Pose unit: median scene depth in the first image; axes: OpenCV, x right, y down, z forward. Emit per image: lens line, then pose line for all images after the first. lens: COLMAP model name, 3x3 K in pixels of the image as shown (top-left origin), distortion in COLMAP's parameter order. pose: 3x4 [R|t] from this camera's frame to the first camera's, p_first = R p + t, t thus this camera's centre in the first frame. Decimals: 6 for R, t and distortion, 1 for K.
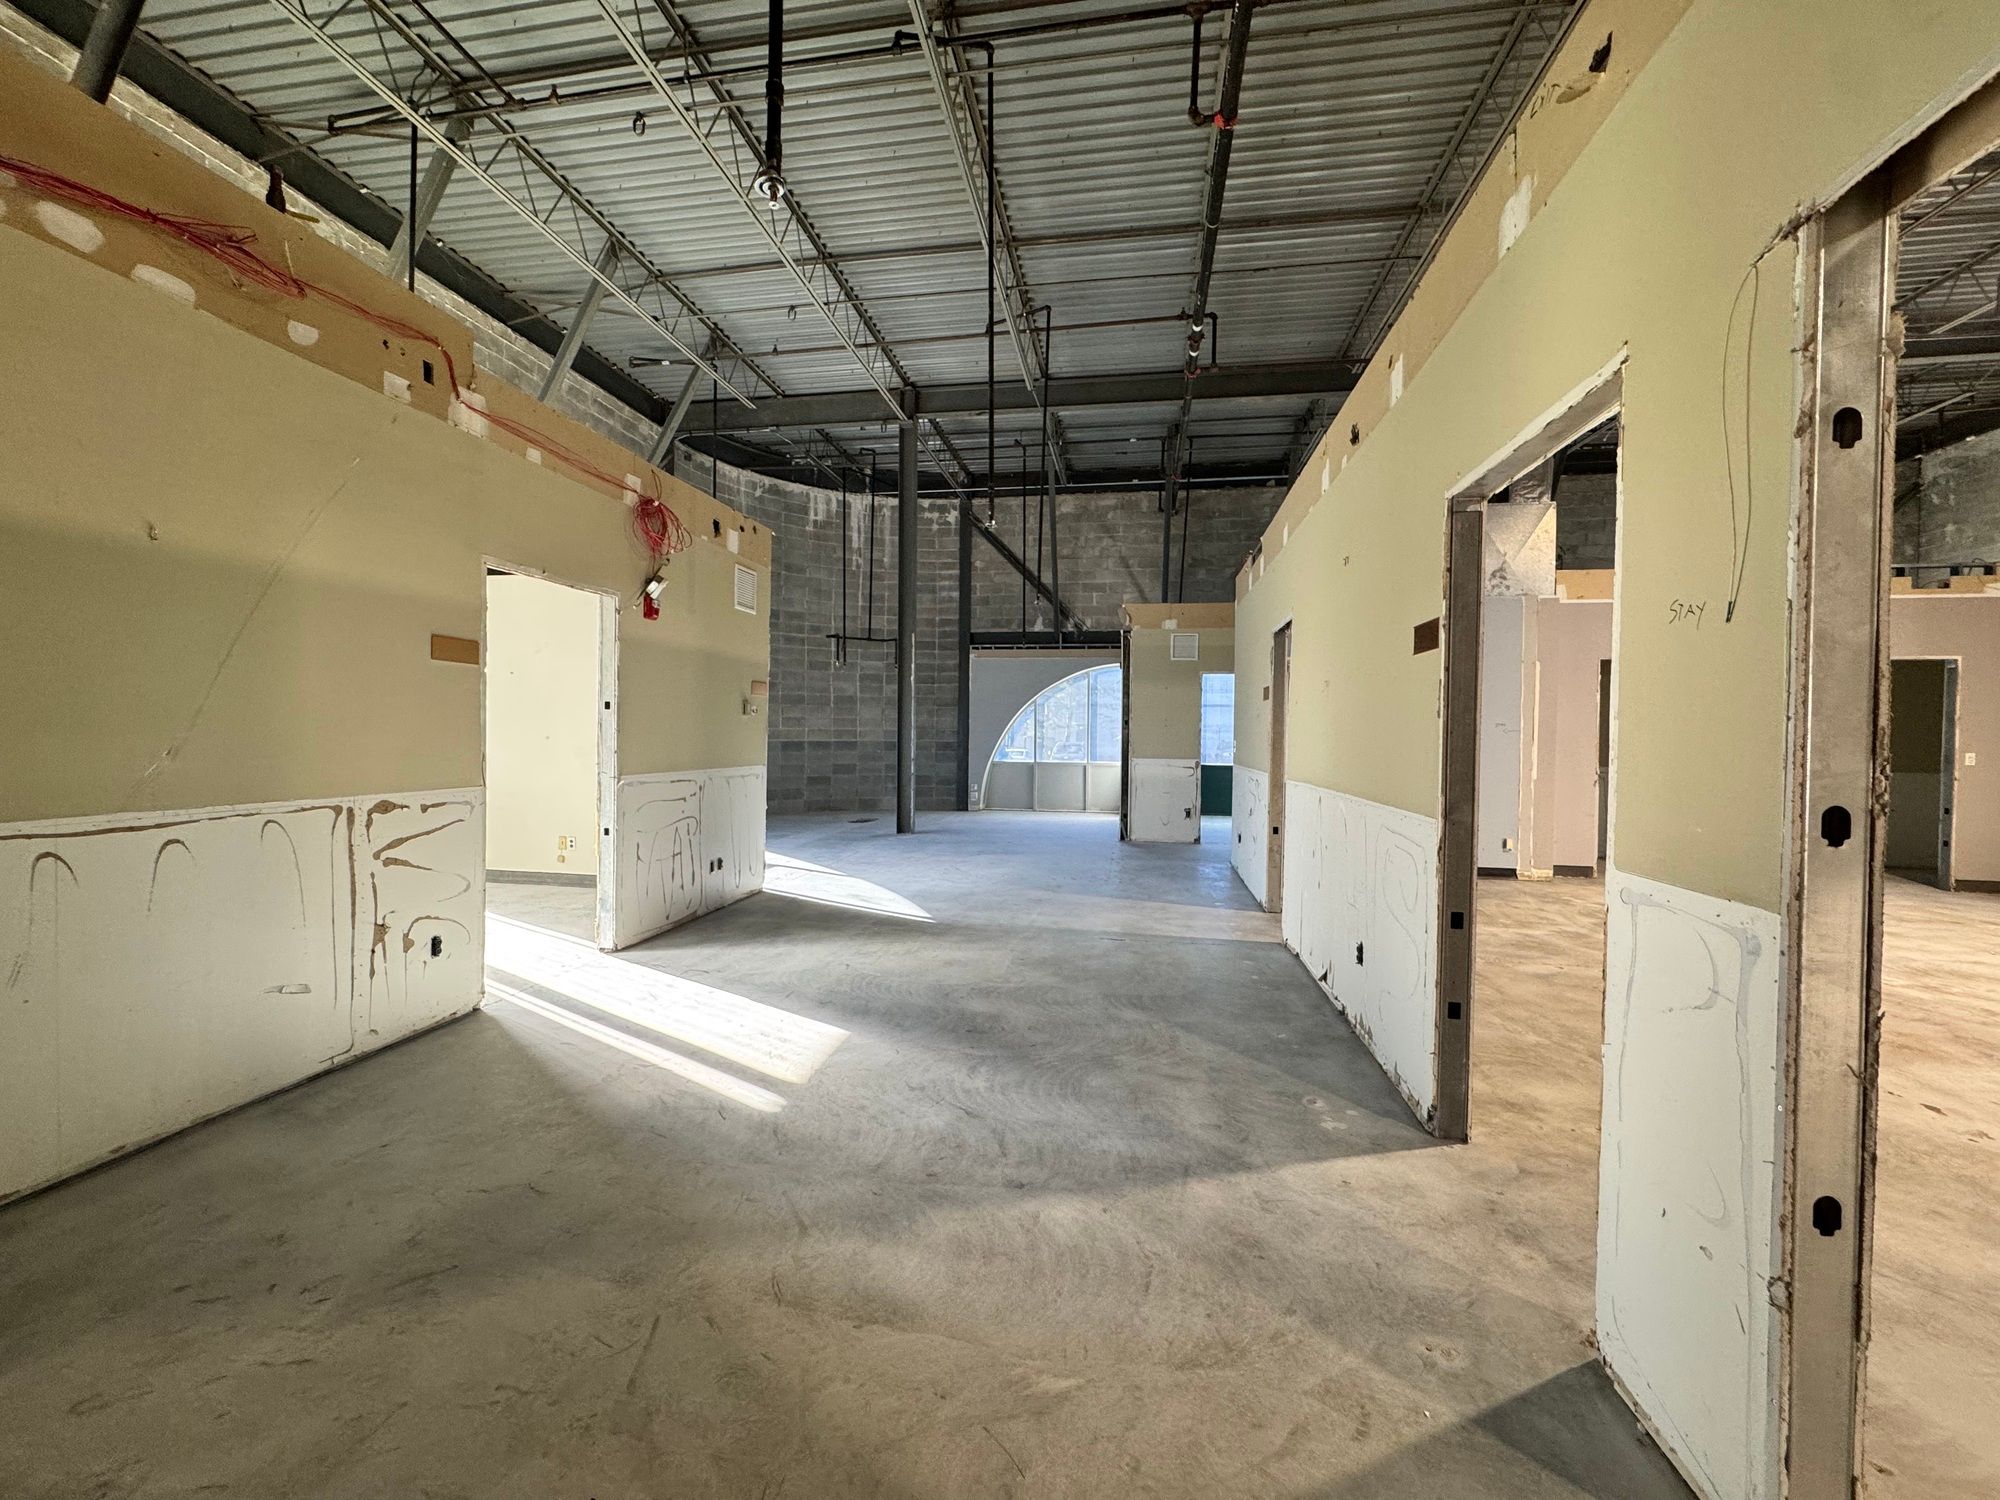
lens RADIAL K [[791.3, 0, 1001.4], [0, 791.3, 750.4], [0, 0, 1]] dist [-0.004954, 0.000482]
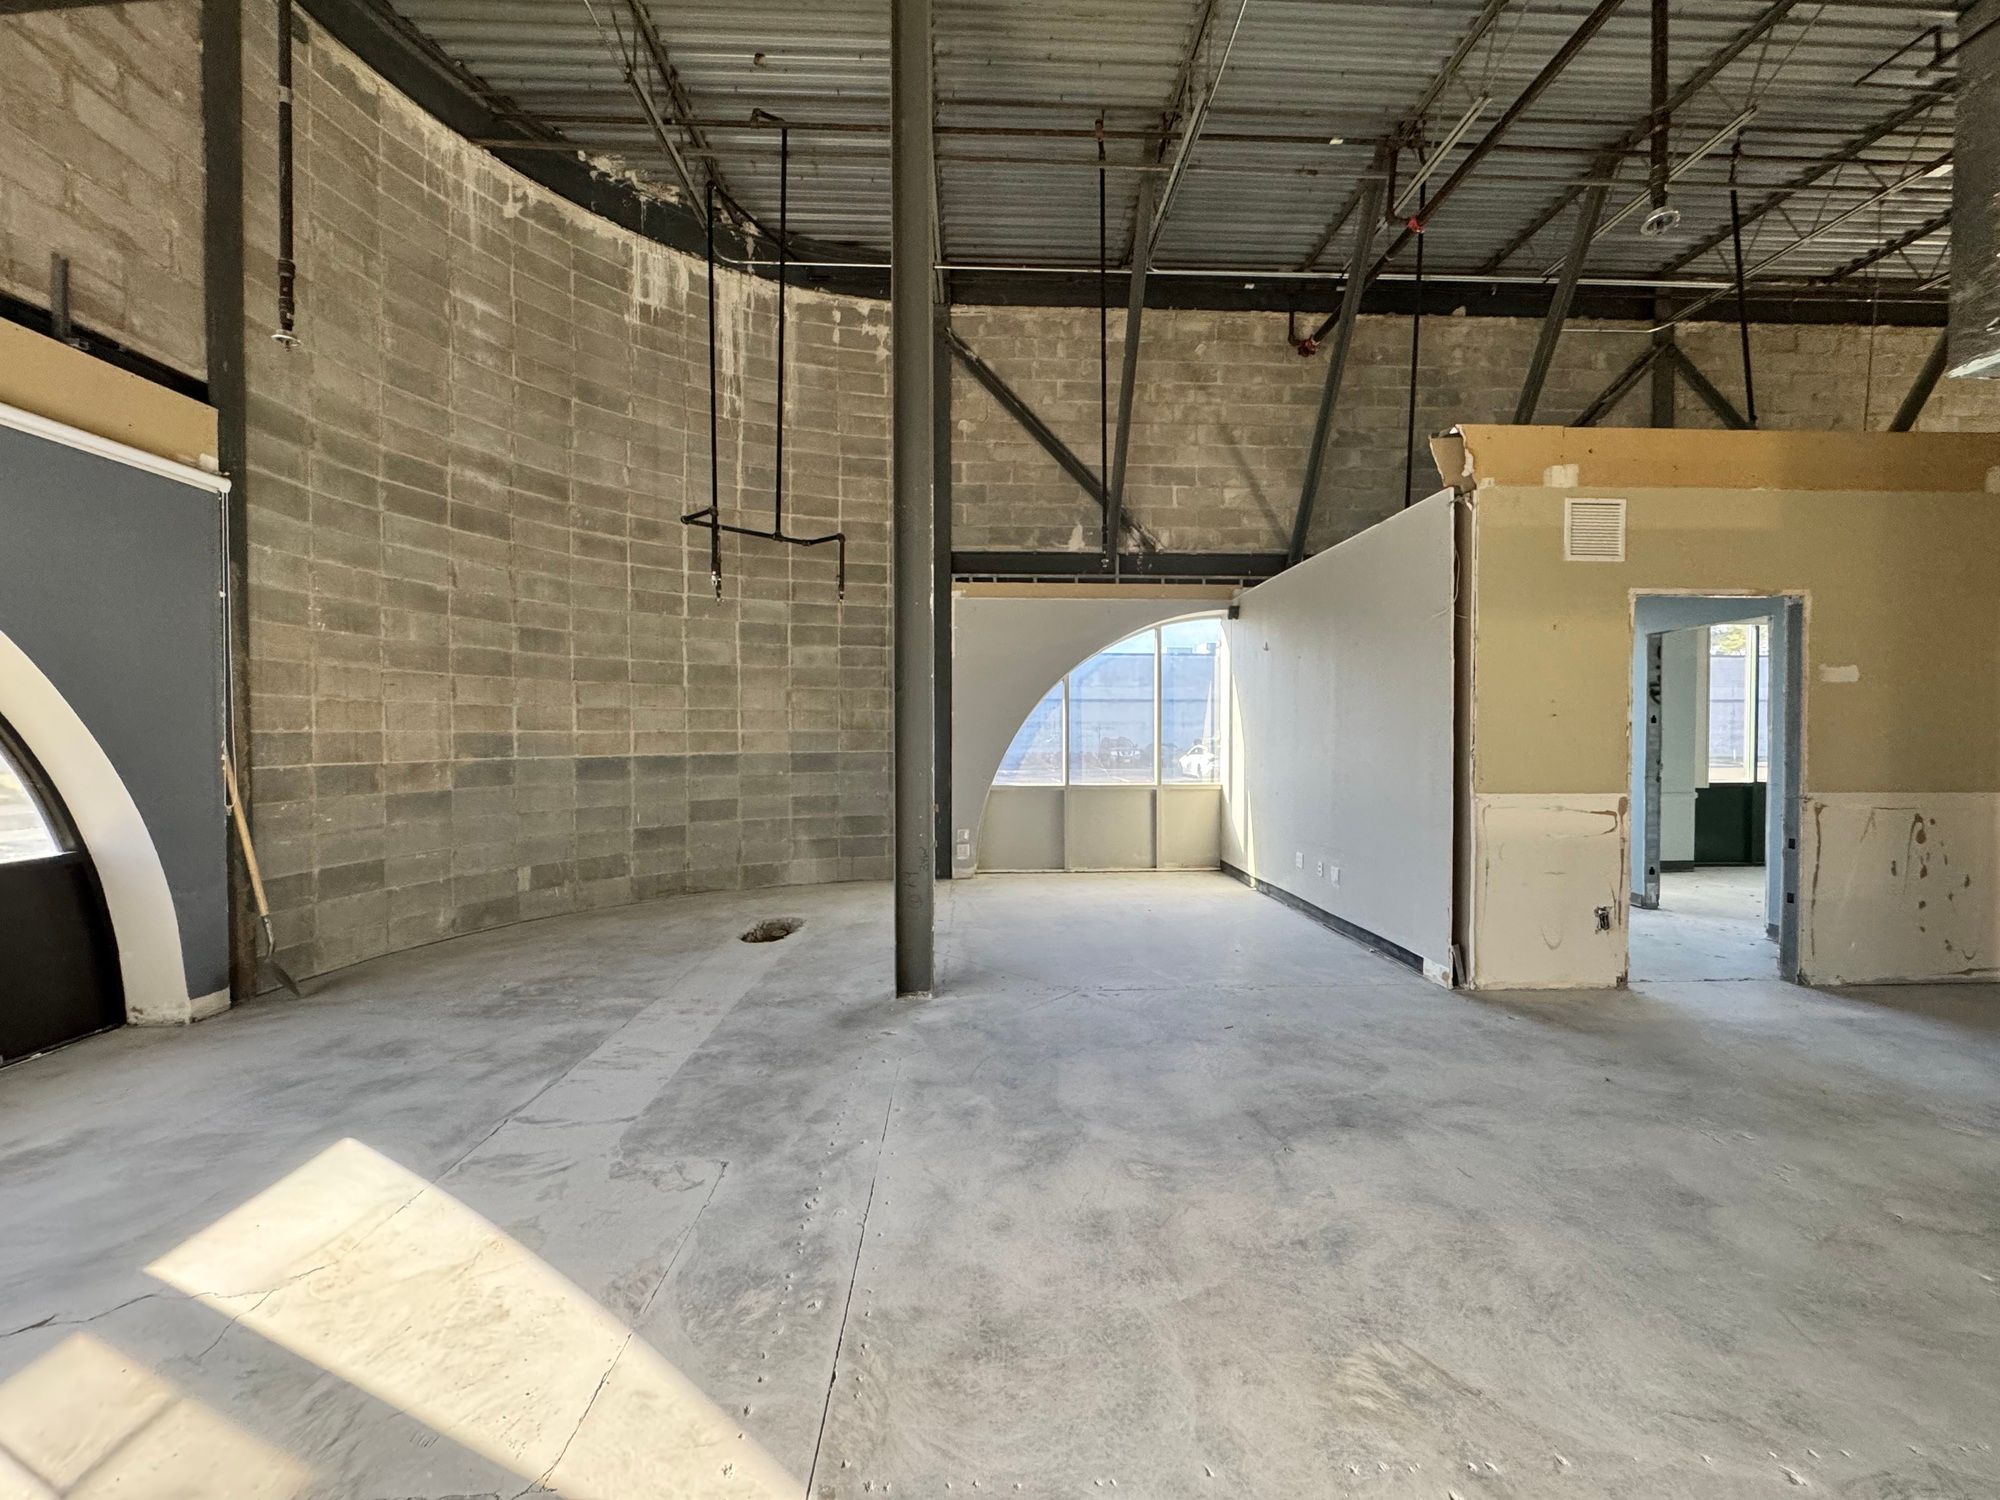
lens RADIAL K [[791.3, 0, 1000.8], [0, 791.3, 748.3], [0, 0, 1]] dist [-0.004954, 0.000482]
pose [[0.978134, -0.016580, 0.207312, -0.124146], [0.016521, 0.999861, 0.002017, -0.014162], [-0.207317, 0.001452, 0.978273, 0.471454]]
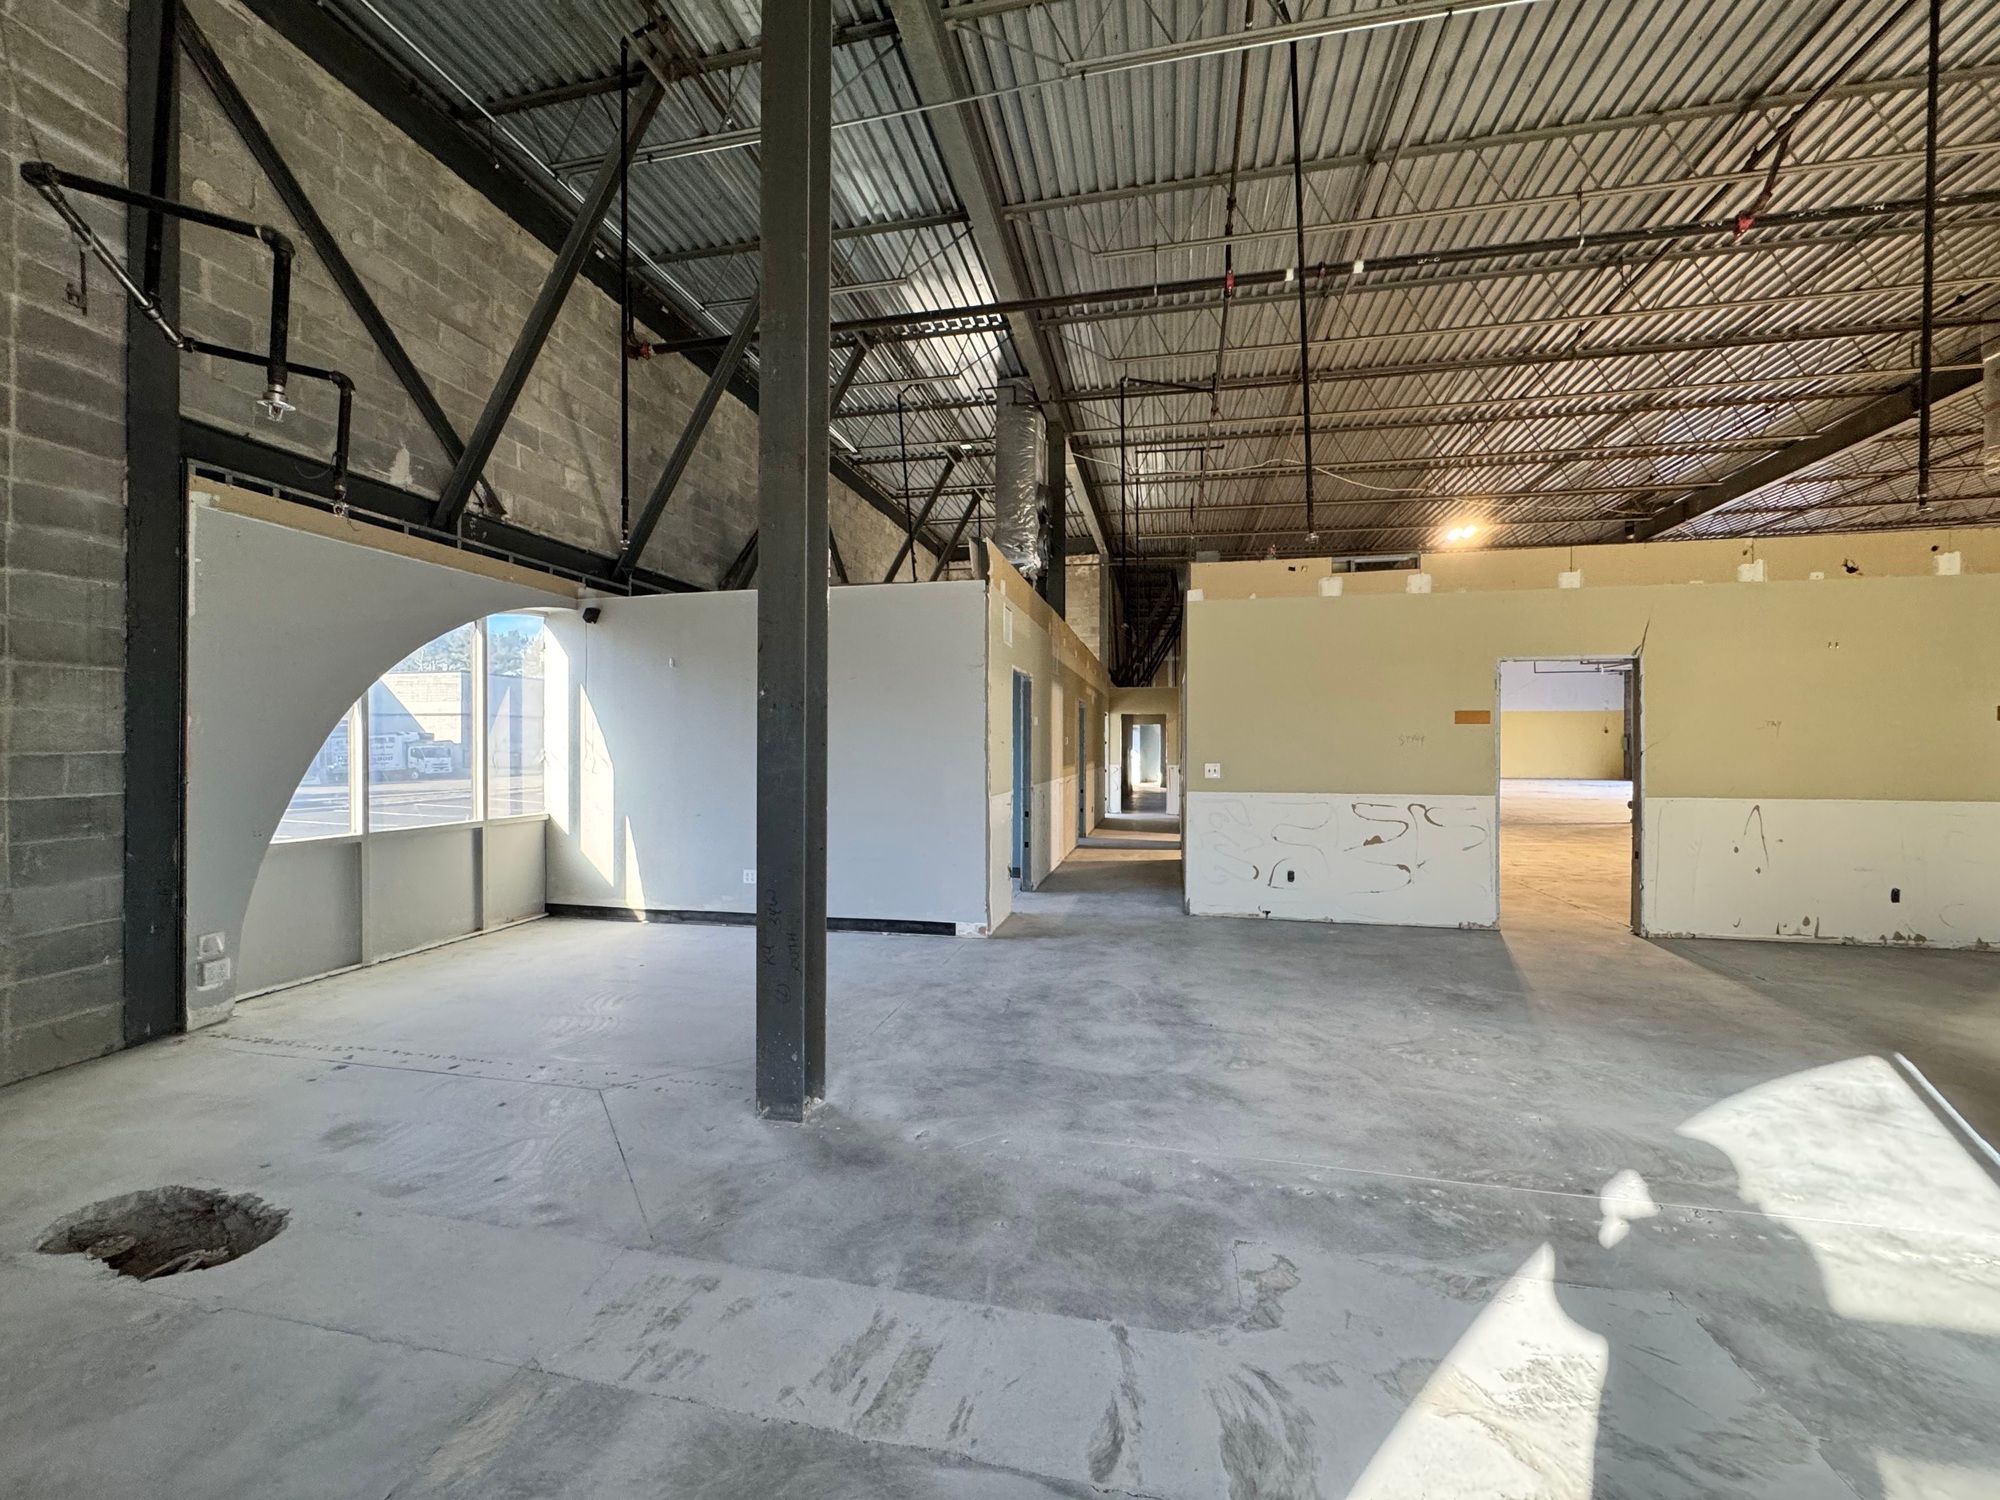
lens RADIAL K [[791.3, 0, 992.4], [0, 791.3, 749.5], [0, 0, 1]] dist [-0.004954, 0.000482]
pose [[0.055712, -0.017172, 0.998299, -0.319302], [0.017353, 0.999718, 0.016228, -0.026513], [-0.998296, 0.016419, 0.055995, 0.706402]]
